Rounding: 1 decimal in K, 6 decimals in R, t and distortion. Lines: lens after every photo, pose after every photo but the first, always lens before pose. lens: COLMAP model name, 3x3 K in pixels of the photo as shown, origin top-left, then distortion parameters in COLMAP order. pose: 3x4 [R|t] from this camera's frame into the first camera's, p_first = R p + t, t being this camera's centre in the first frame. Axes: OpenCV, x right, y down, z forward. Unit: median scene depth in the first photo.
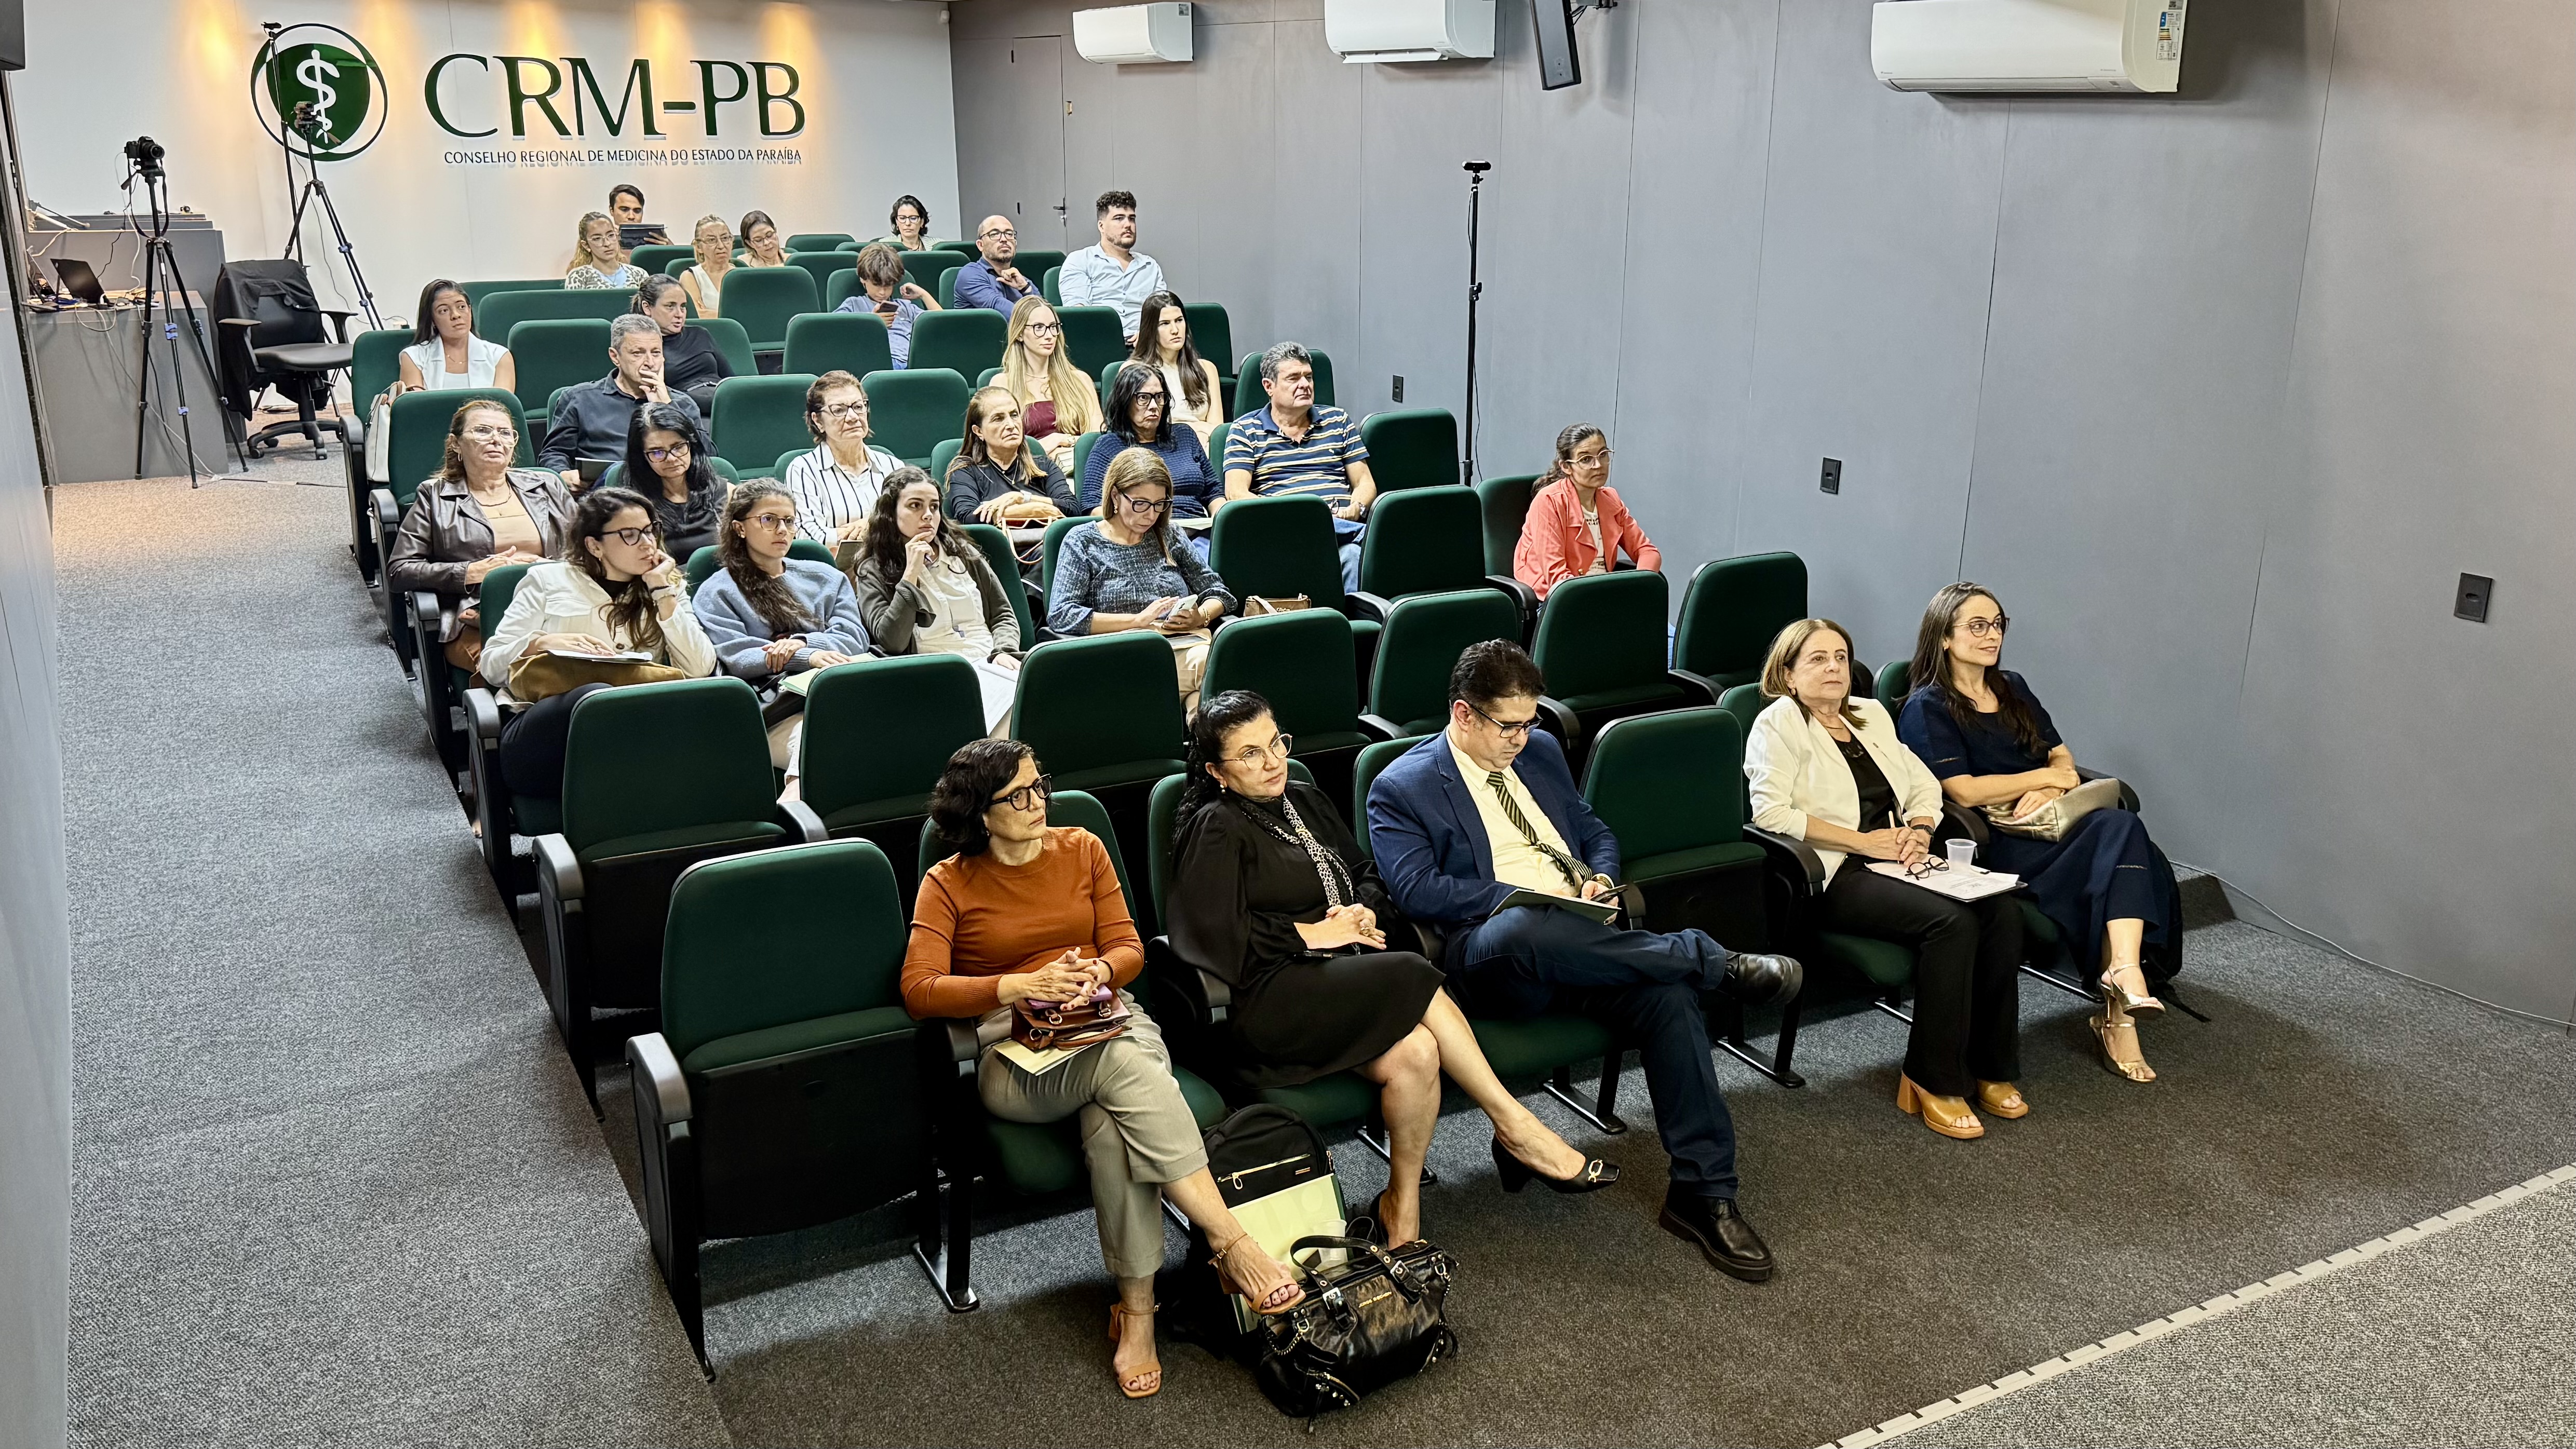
lens RADIAL K [[2096.9, 0, 1288.0], [0, 2096.9, 724.5], [0, 0, 1]] dist [0.101609, -0.162259]
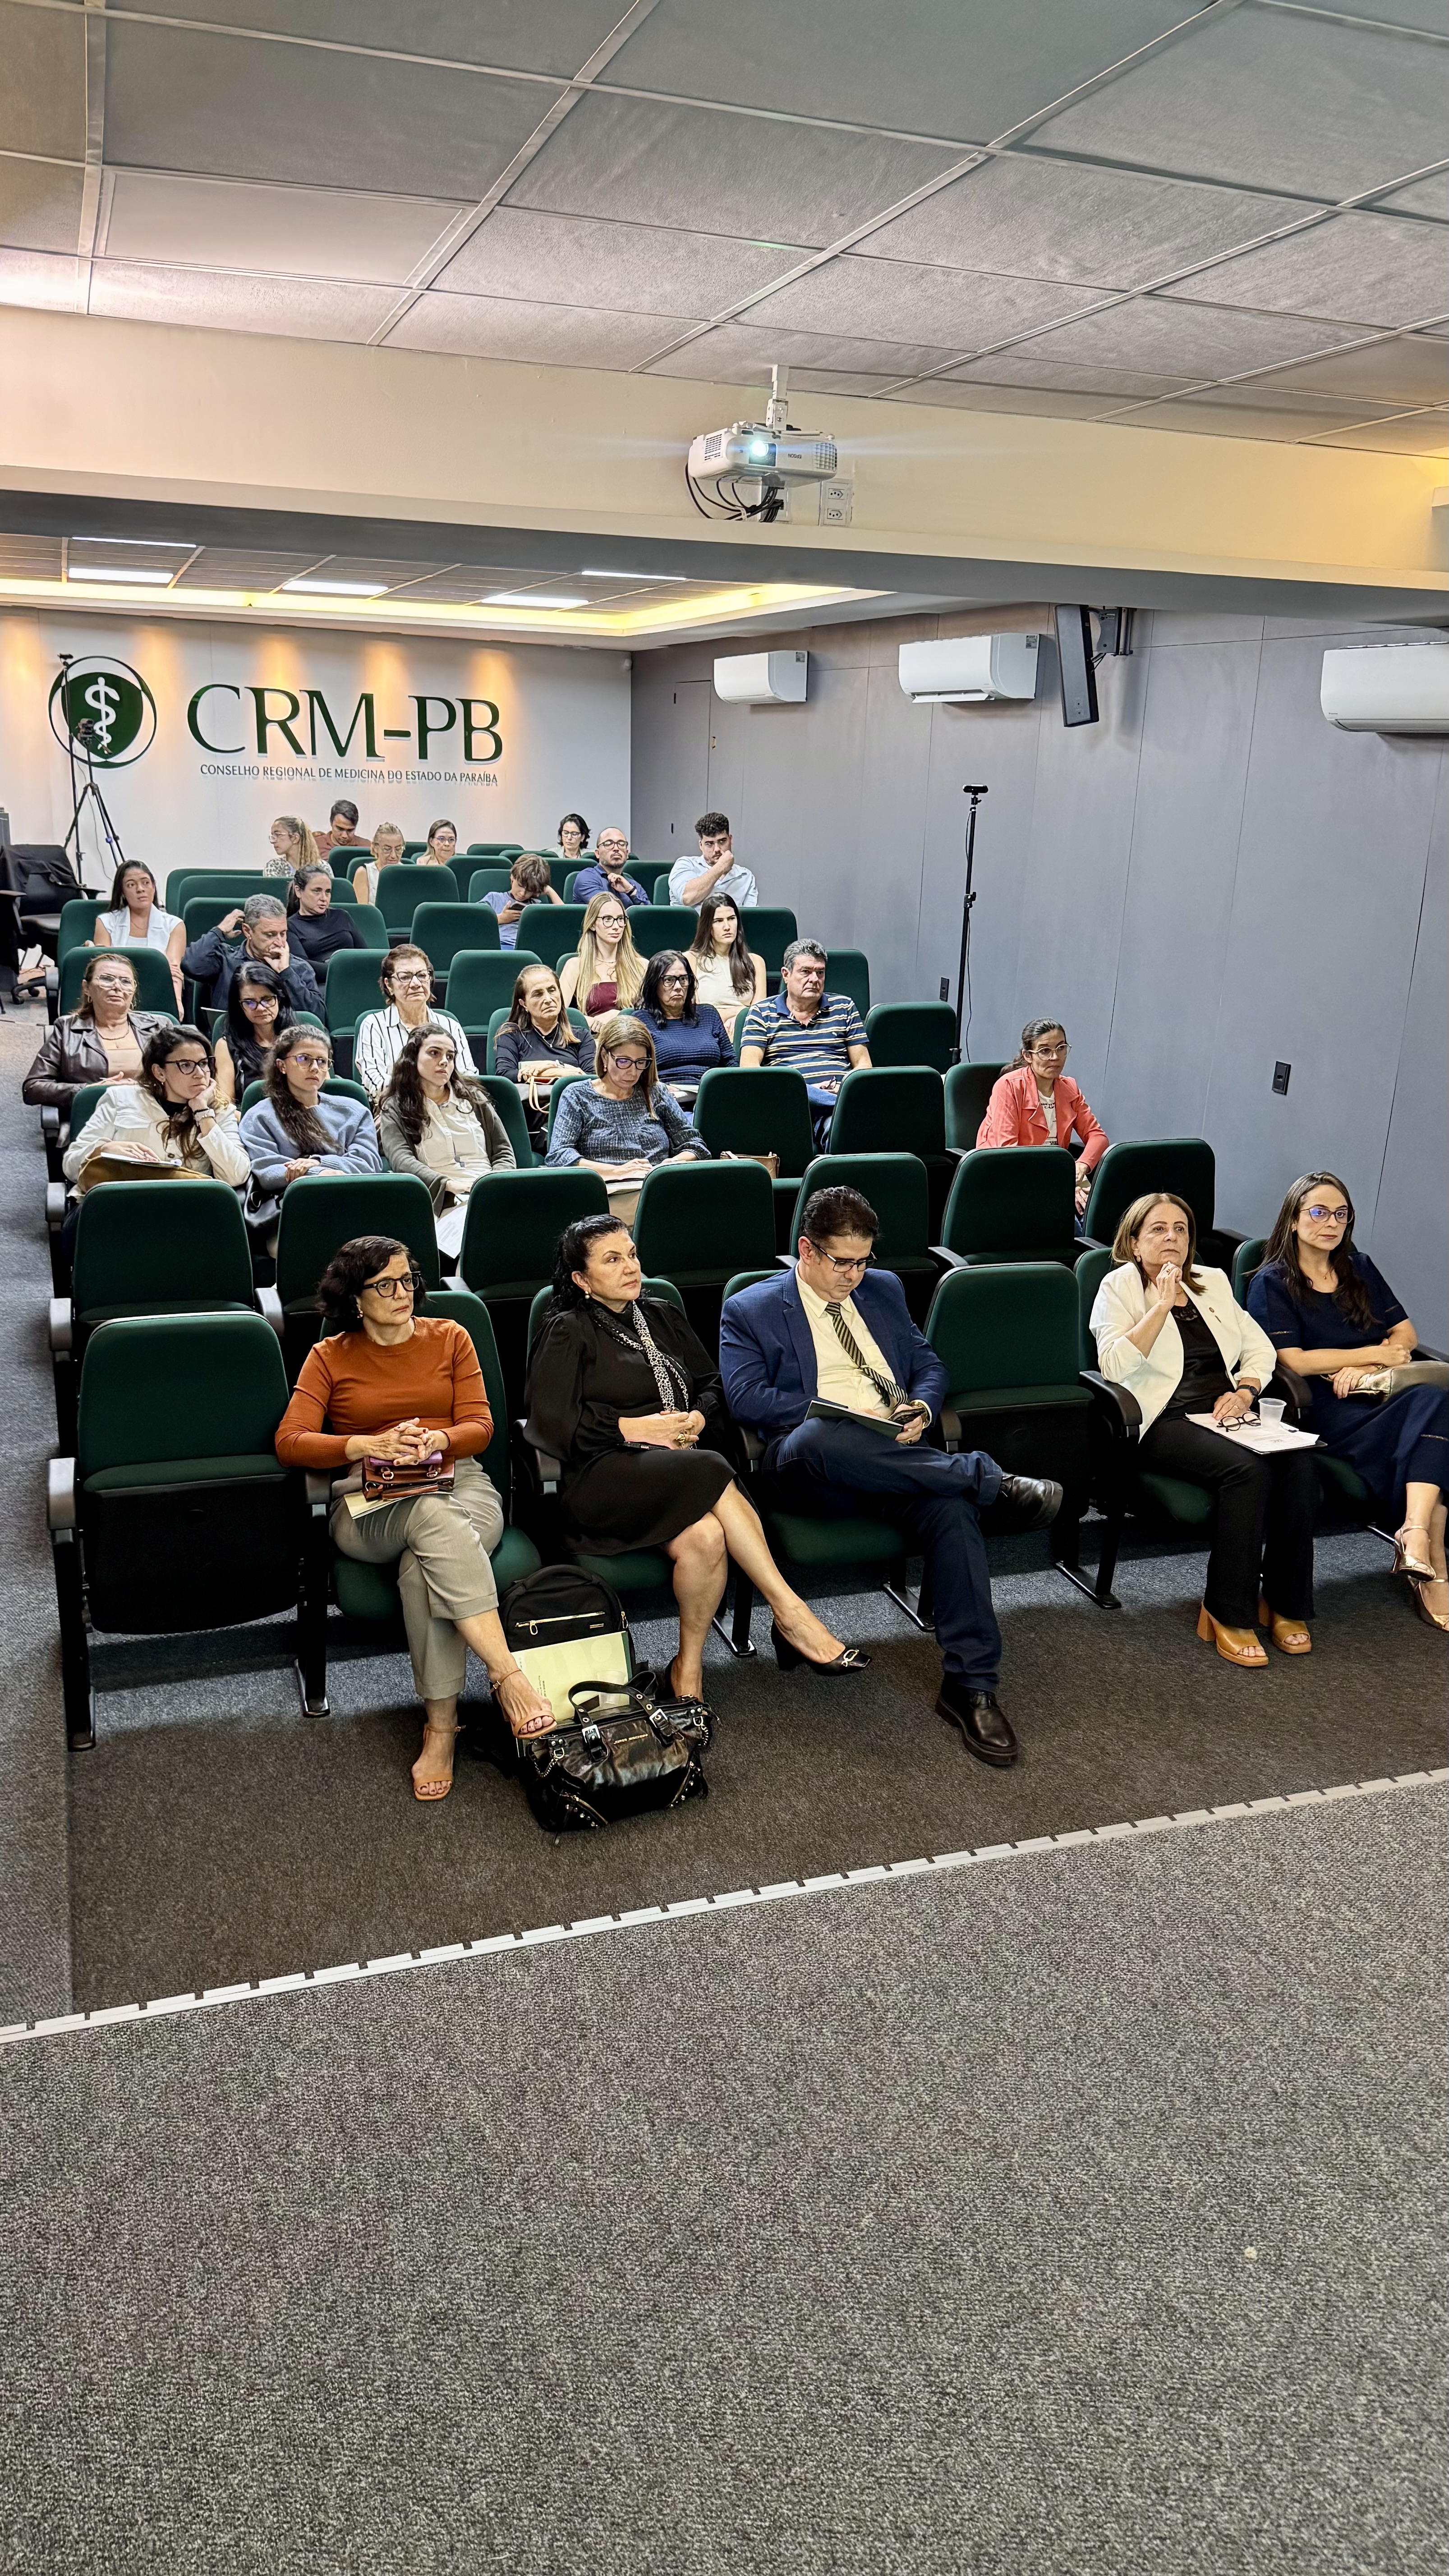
lens RADIAL K [[1823.4, 0, 724.5], [0, 1823.4, 1288.0], [0, 0, 1]] dist [0.091739, -0.158067]
pose [[0.986188, 0.070766, -0.149751, 0.163652], [-0.071426, 0.997445, 0.000970, 0.015264], [0.149437, 0.009740, 0.988723, 0.009097]]
